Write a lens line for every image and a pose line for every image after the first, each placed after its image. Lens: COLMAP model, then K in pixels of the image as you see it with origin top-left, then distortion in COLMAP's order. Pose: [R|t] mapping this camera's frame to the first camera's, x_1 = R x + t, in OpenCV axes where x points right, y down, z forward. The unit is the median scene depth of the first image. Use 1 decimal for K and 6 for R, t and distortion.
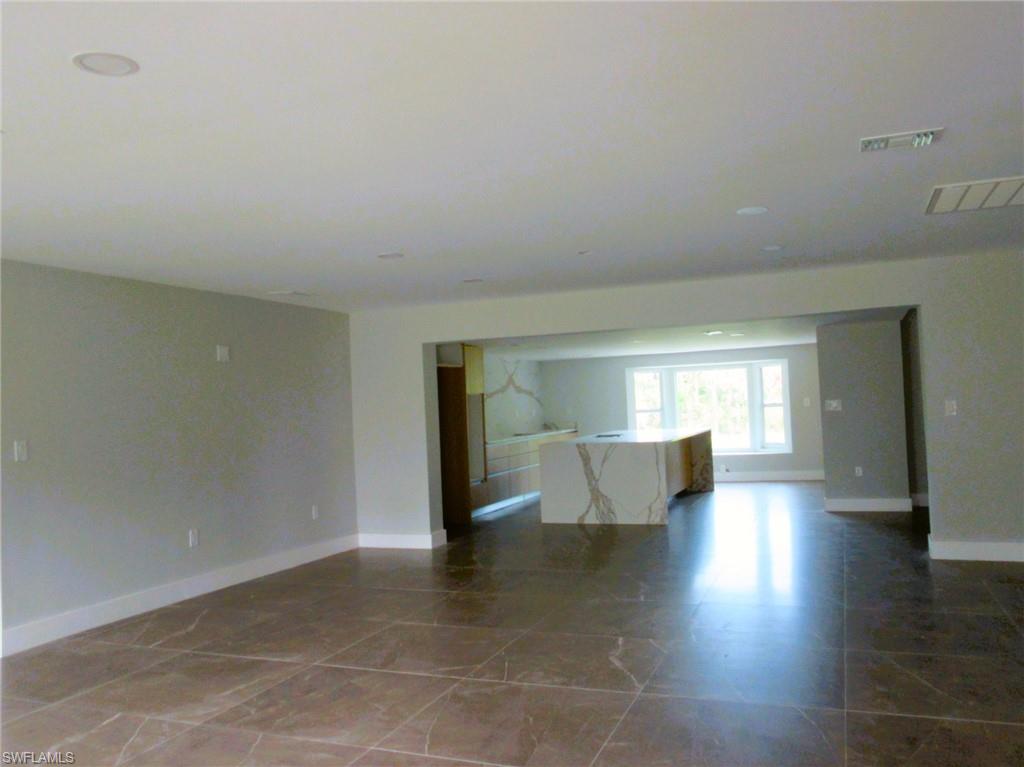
lens RADIAL K [[836.4, 0, 511.2], [0, 836.4, 378.8], [0, 0, 1]] dist [-0.034327, 0.022877]
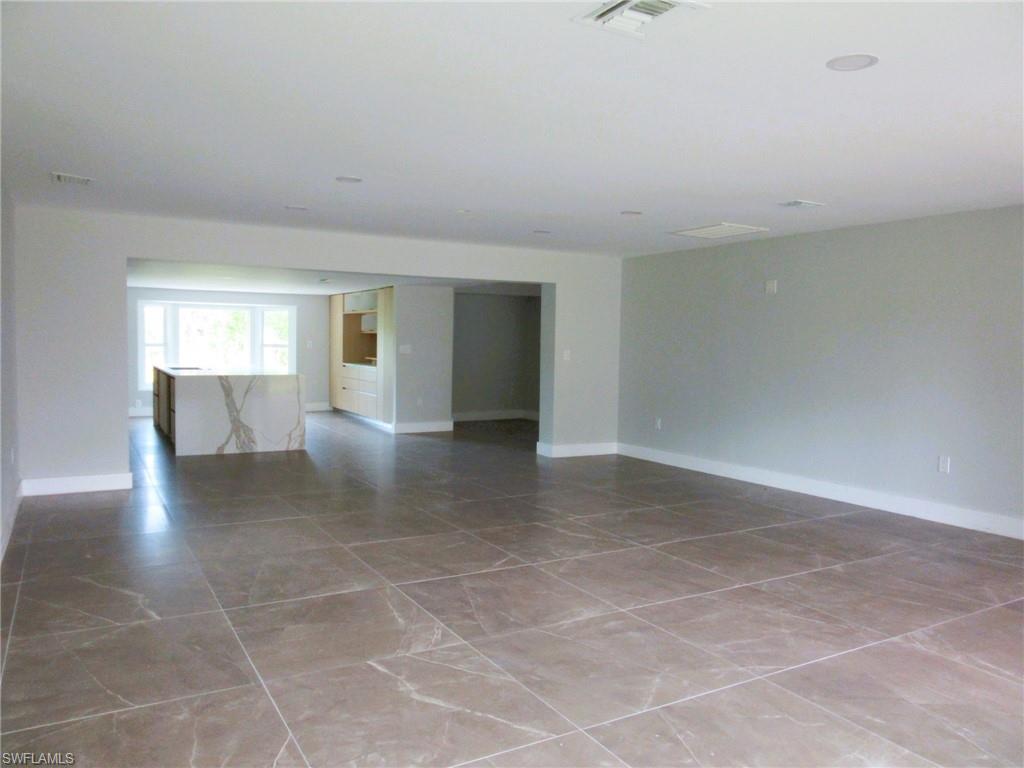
lens RADIAL K [[759.1, 0, 511.6], [0, 759.1, 387.0], [0, 0, 1]] dist [-0.027441, 0.002645]
pose [[0.611606, 0.007116, 0.791130, -0.748224], [-0.071641, 0.996350, 0.046422, 0.042151], [-0.787912, -0.085070, 0.609883, 0.293379]]
